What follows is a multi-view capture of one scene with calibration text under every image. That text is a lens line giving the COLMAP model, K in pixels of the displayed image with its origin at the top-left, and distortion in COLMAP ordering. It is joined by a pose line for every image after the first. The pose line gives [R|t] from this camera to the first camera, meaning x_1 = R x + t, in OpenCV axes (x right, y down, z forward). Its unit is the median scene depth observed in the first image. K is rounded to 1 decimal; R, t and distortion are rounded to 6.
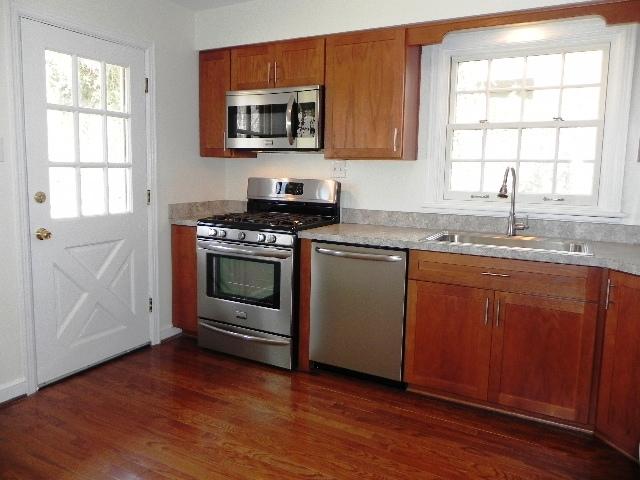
lens RADIAL K [[481.6, 0, 325.4], [0, 481.6, 224.4], [0, 0, 1]] dist [0.041282, -0.000304]
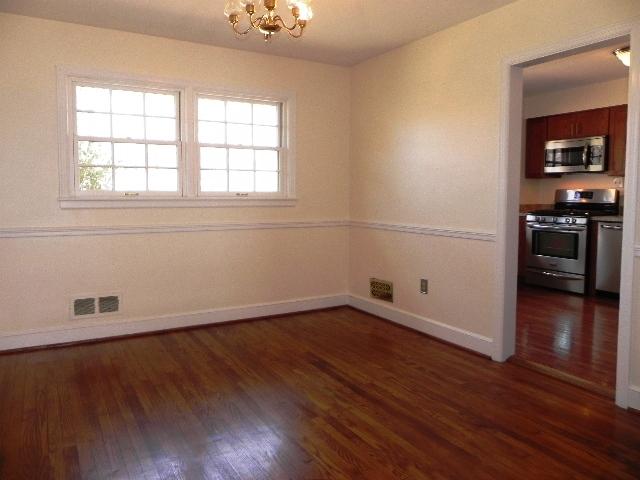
lens RADIAL K [[481.6, 0, 325.4], [0, 481.6, 224.4], [0, 0, 1]] dist [0.041282, -0.000304]
pose [[0.862160, 0.009336, -0.506550, 0.013346], [-0.039745, 0.997995, -0.049253, 0.161736], [0.505074, 0.062596, 0.860803, -1.005695]]
